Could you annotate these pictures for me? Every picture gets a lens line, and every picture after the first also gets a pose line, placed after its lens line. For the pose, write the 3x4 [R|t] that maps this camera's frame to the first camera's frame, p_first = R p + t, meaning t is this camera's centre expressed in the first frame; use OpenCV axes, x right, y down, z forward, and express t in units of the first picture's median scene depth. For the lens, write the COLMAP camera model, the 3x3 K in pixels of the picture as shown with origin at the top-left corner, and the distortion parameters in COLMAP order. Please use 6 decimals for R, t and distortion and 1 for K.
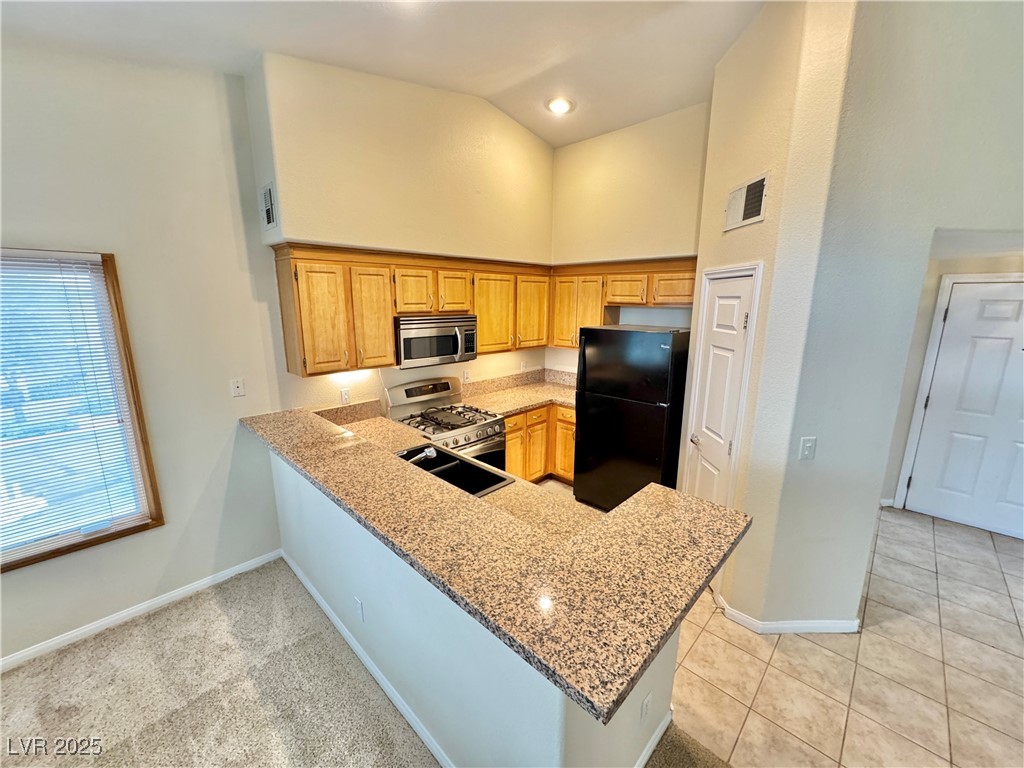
lens RADIAL K [[408.2, 0, 512.9], [0, 408.2, 383.8], [0, 0, 1]] dist [-0.000718, 0.000104]
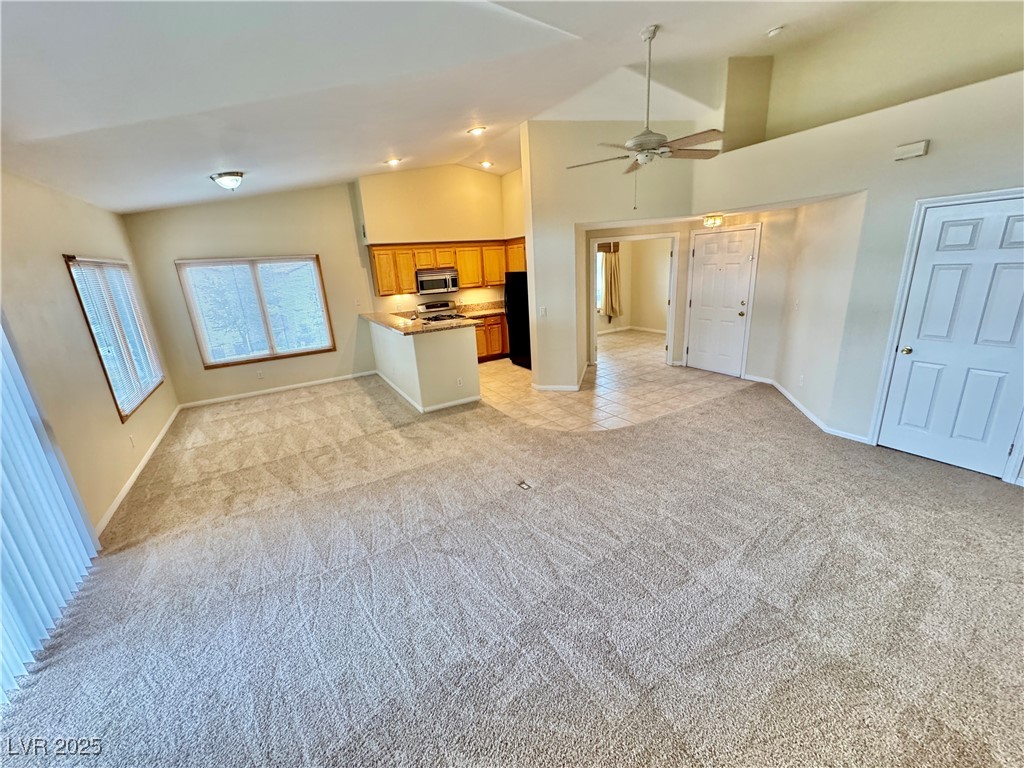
lens RADIAL K [[408.2, 0, 512.9], [0, 408.2, 383.8], [0, 0, 1]] dist [-0.000718, 0.000104]
pose [[0.962135, 0.017195, -0.272030, 0.838032], [0.007330, 0.996015, 0.088882, 0.256390], [0.272474, -0.087511, 0.958175, -1.069090]]
